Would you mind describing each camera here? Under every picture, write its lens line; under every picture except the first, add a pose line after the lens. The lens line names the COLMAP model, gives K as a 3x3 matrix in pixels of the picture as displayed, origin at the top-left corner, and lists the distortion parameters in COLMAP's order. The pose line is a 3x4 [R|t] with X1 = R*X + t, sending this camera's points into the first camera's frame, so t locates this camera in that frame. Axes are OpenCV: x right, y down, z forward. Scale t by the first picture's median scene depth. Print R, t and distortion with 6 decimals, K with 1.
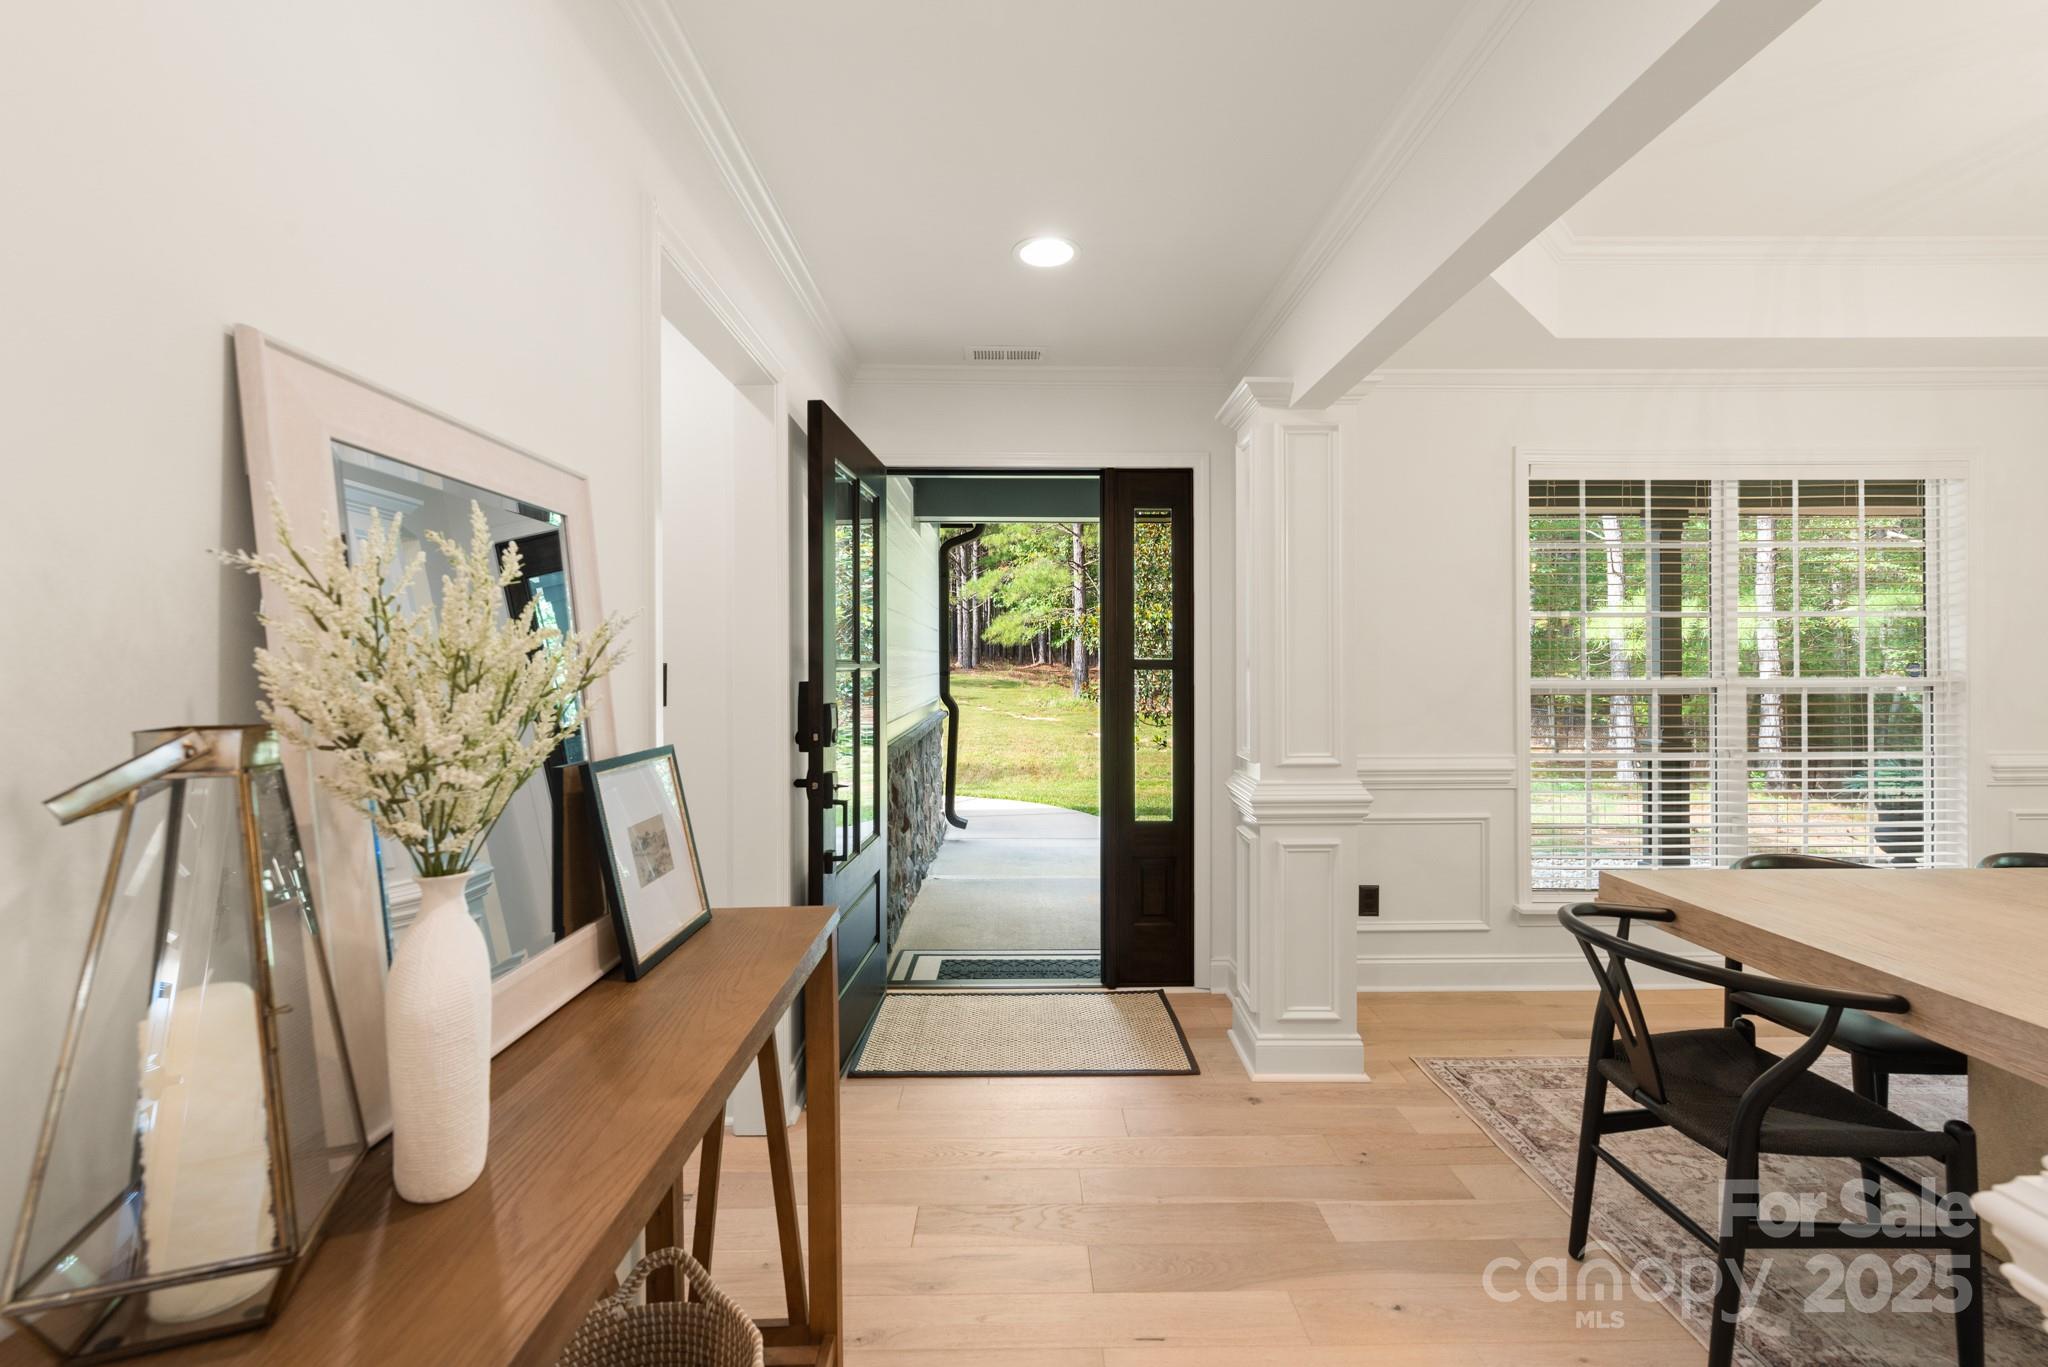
lens RADIAL K [[886.6, 0, 1029.1], [0, 886.6, 668.5], [0, 0, 1]] dist [0.006129, -0.003229]
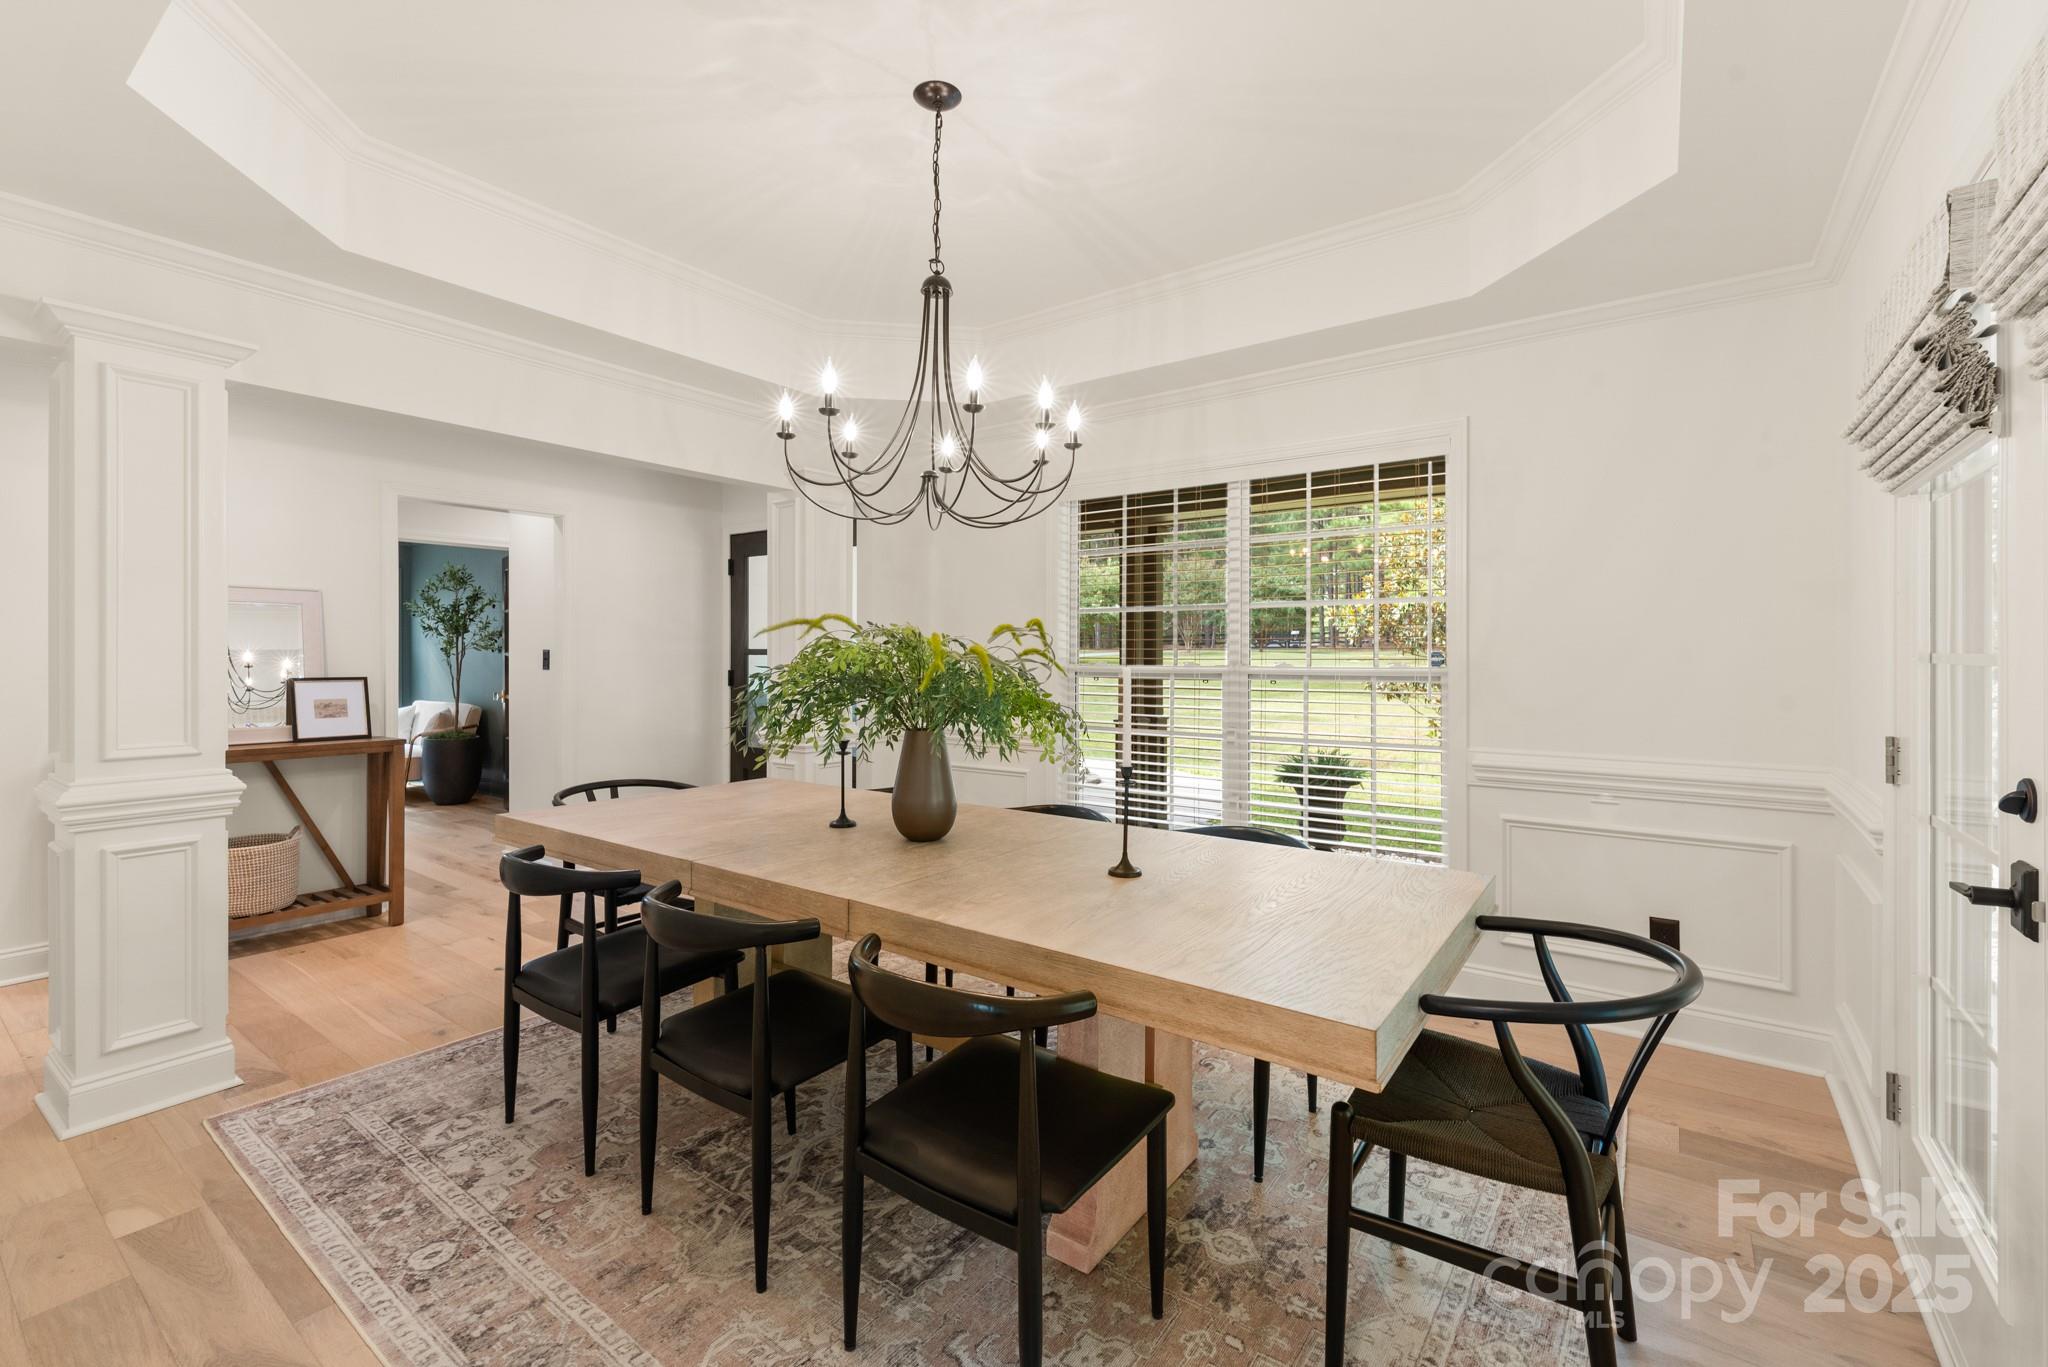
lens RADIAL K [[886.6, 0, 1020.0], [0, 886.6, 666.6], [0, 0, 1]] dist [0.006129, -0.003229]
pose [[0.798709, 0.012035, -0.601597, 1.241017], [-0.006405, 0.999913, 0.011500, 0.001386], [0.601684, -0.005332, 0.798717, -0.014903]]
